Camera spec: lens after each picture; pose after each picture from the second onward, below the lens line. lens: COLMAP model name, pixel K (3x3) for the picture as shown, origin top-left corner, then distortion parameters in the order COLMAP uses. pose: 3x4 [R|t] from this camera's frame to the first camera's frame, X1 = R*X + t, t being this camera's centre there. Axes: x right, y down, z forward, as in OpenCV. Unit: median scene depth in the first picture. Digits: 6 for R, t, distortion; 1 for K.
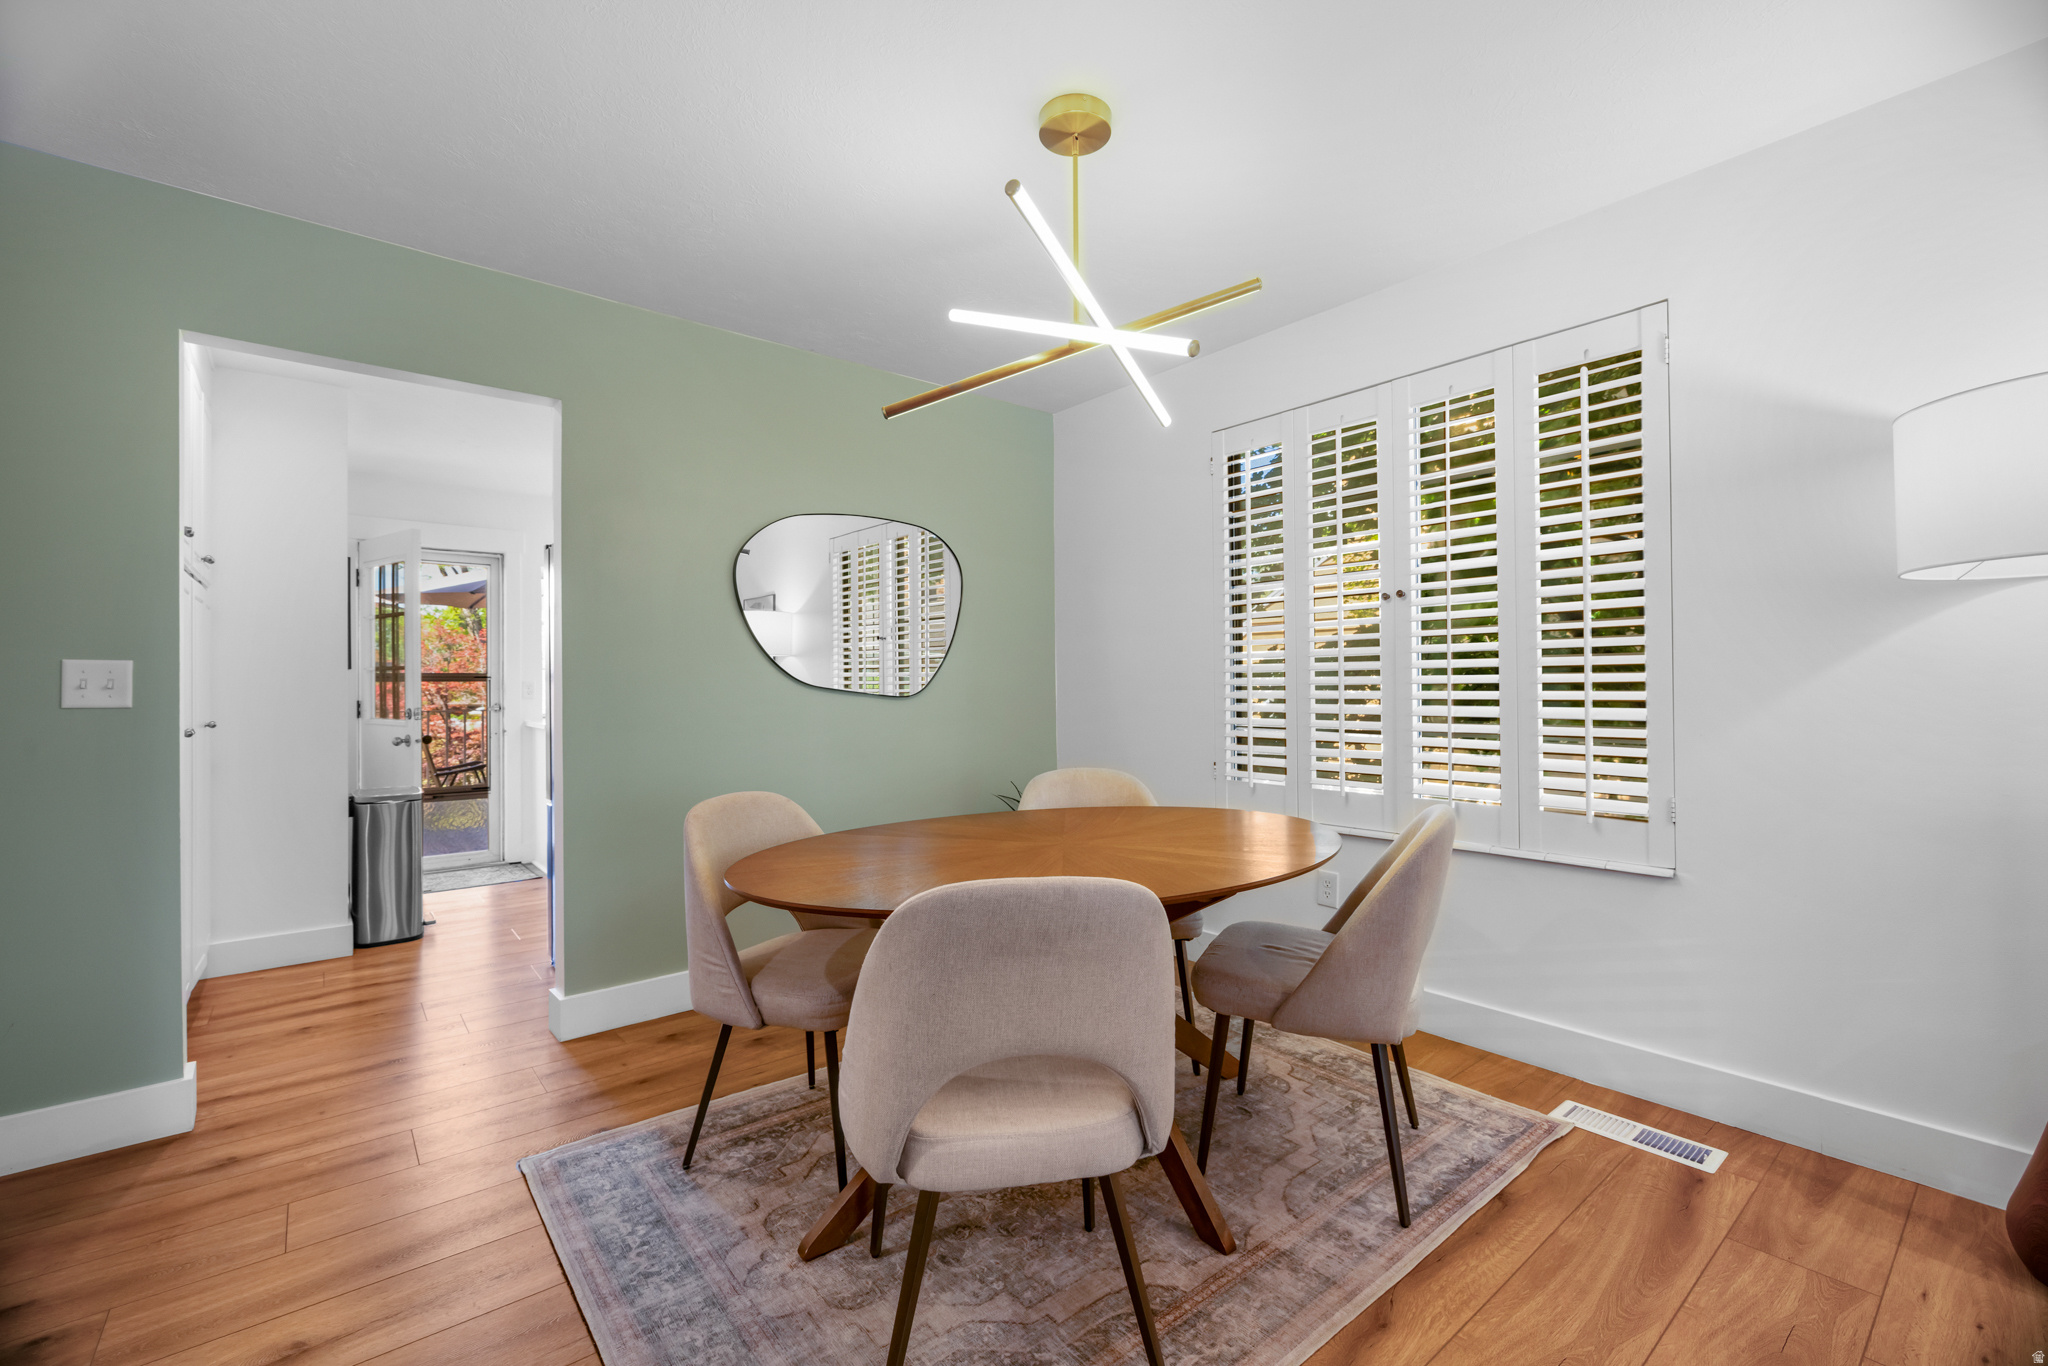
lens RADIAL K [[869.2, 0, 1022.8], [0, 869.2, 681.7], [0, 0, 1]] dist [0.000481, 0.000213]
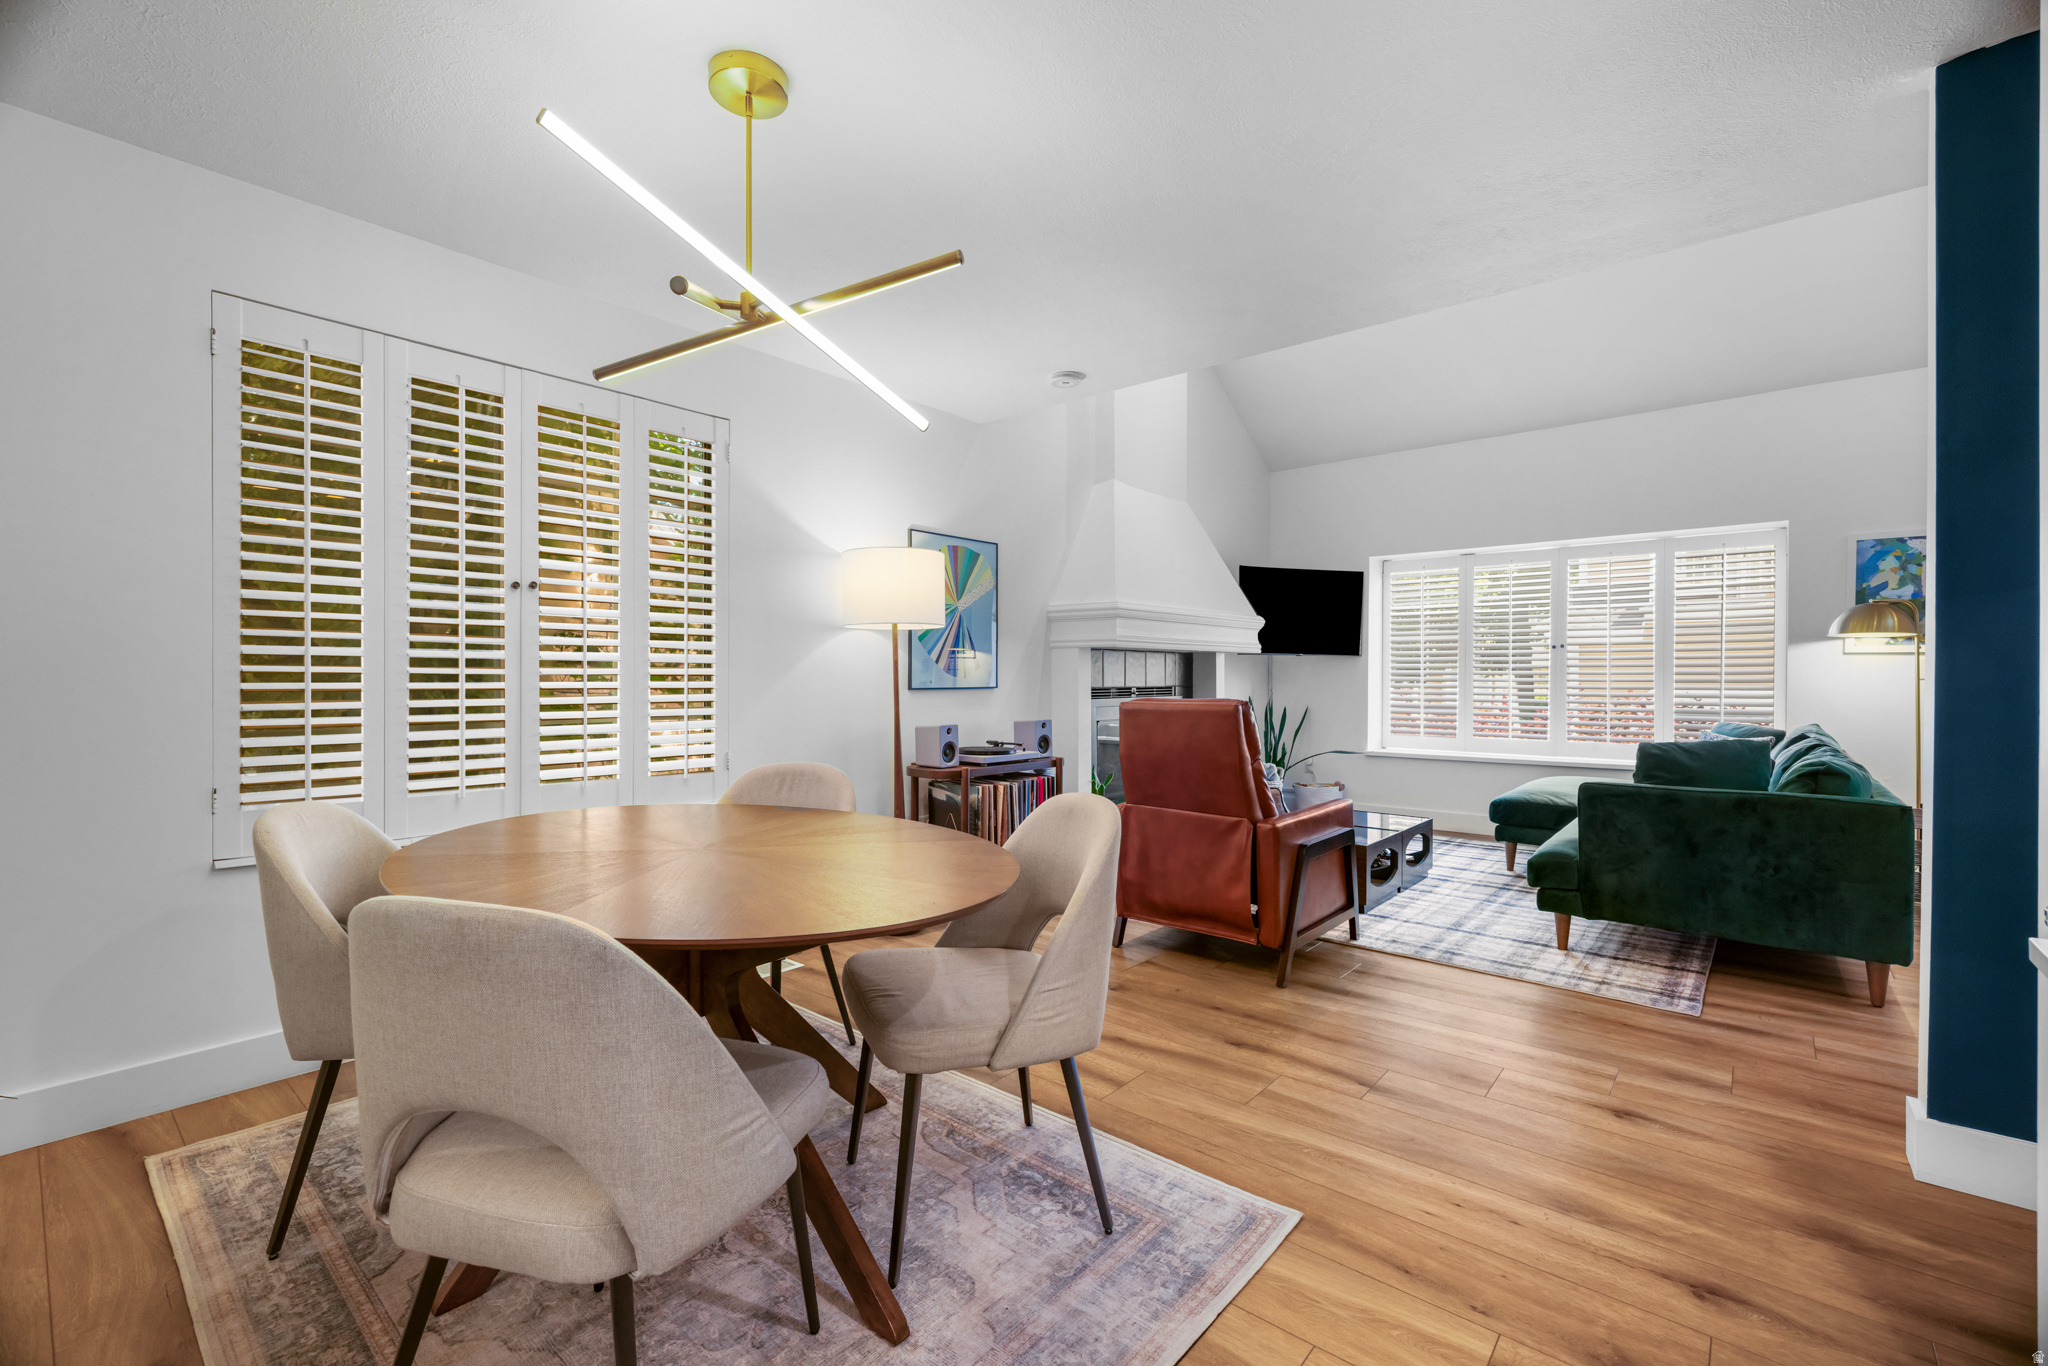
lens RADIAL K [[869.2, 0, 1022.8], [0, 869.2, 681.7], [0, 0, 1]] dist [0.000481, 0.000213]
pose [[-0.182074, 0.002349, 0.983282, -0.881234], [-0.006169, 0.999975, -0.003531, 0.014861], [-0.983265, -0.006709, -0.182055, 0.831555]]
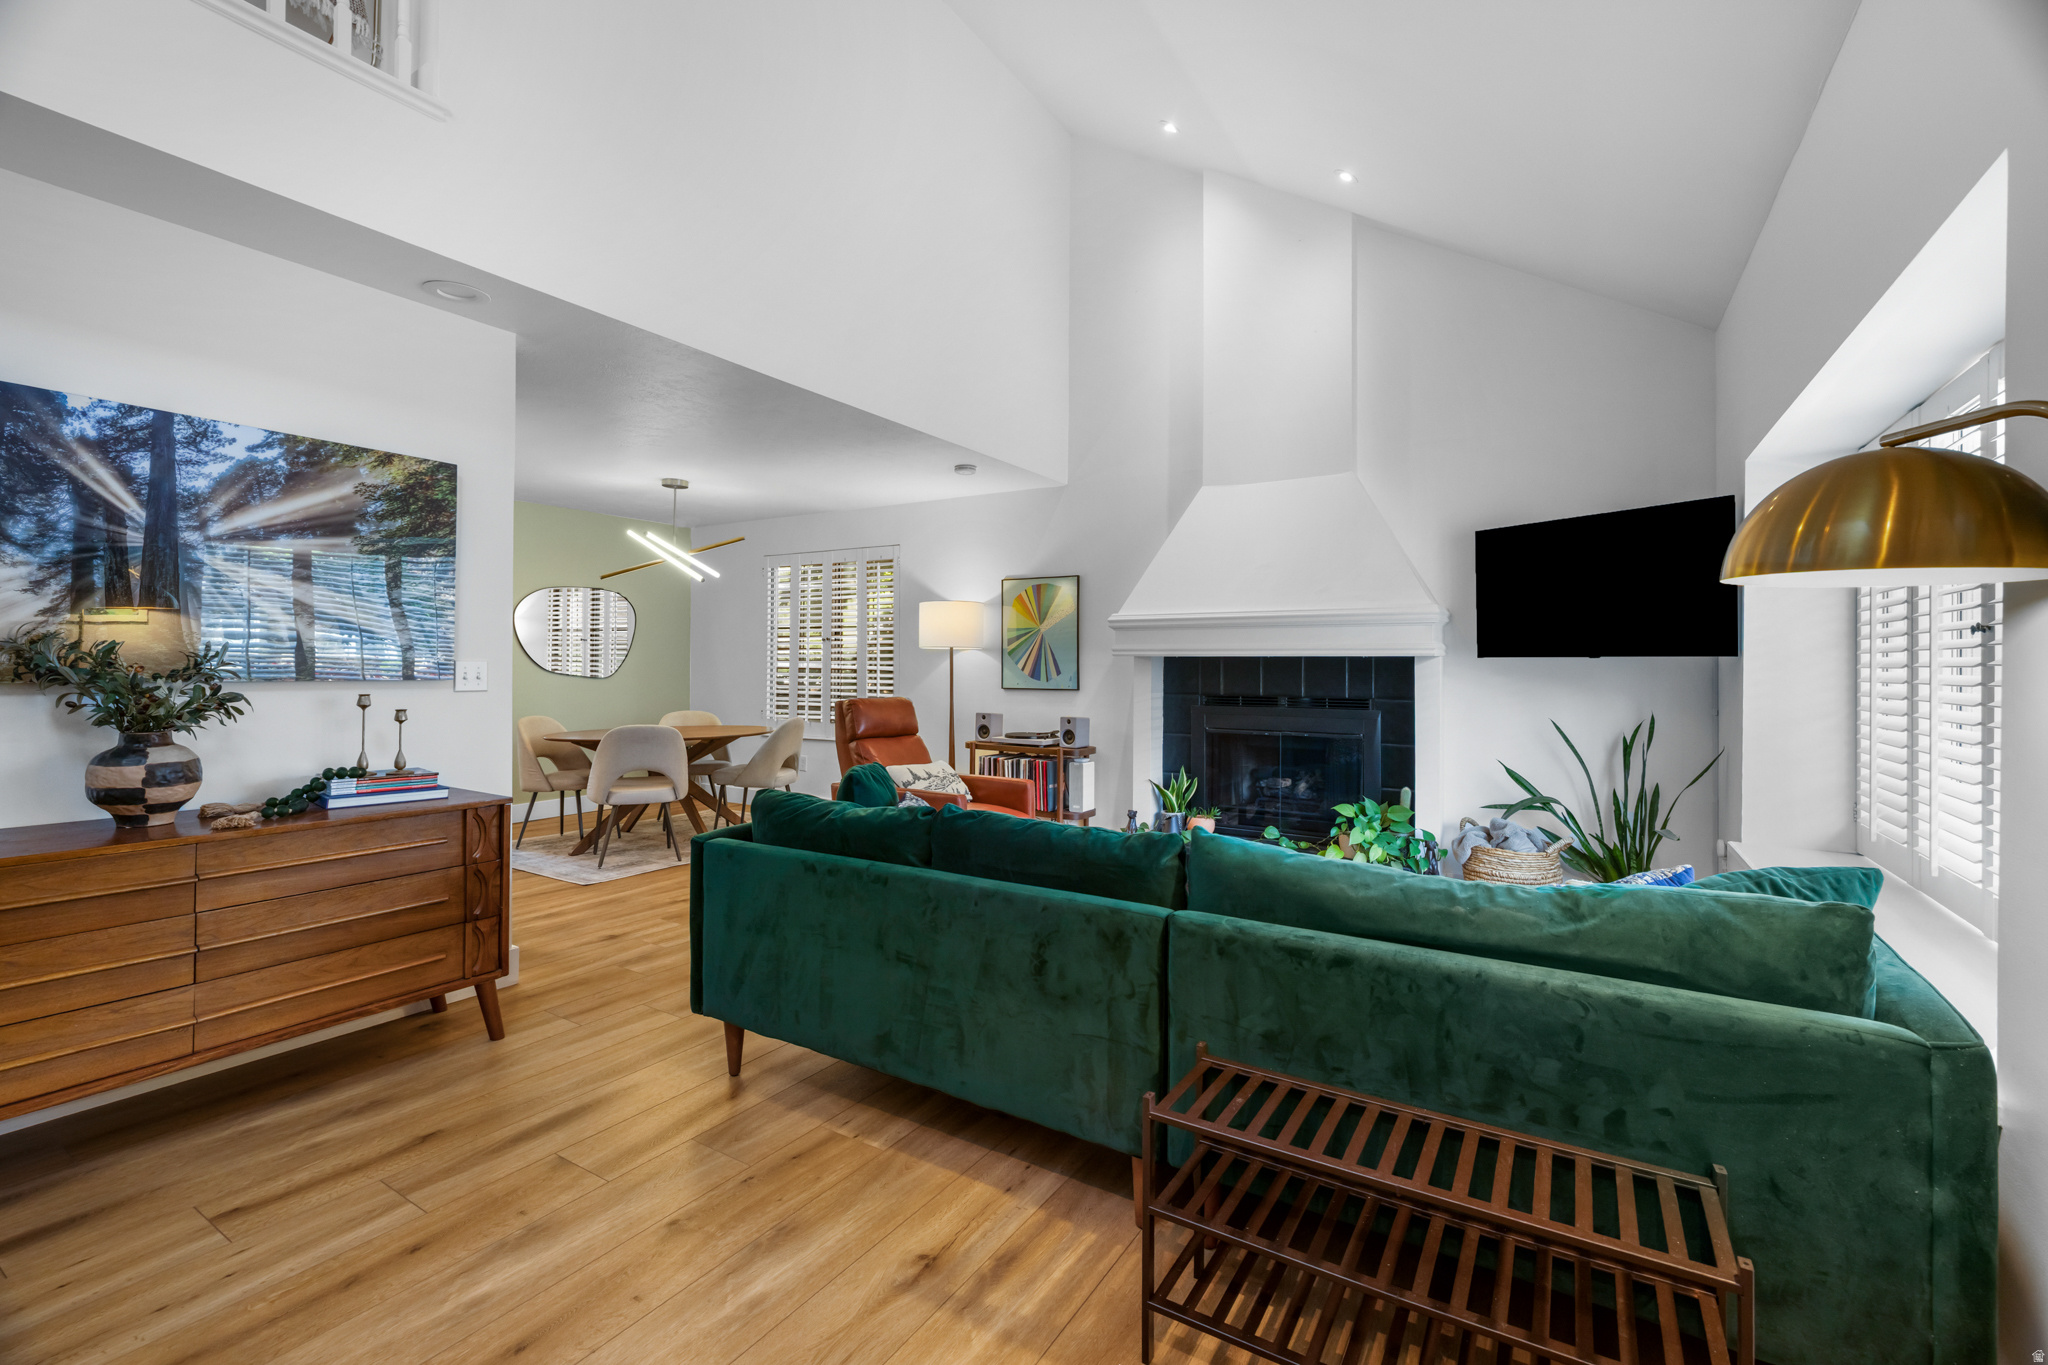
lens RADIAL K [[881.8, 0, 1031.2], [0, 881.8, 661.0], [0, 0, 1]] dist [-0.000118, -0.000009]
pose [[0.943794, 0.017508, 0.330070, 0.207815], [-0.018423, 0.999830, -0.000358, -0.065246], [-0.330020, -0.005743, 0.943956, -2.055624]]
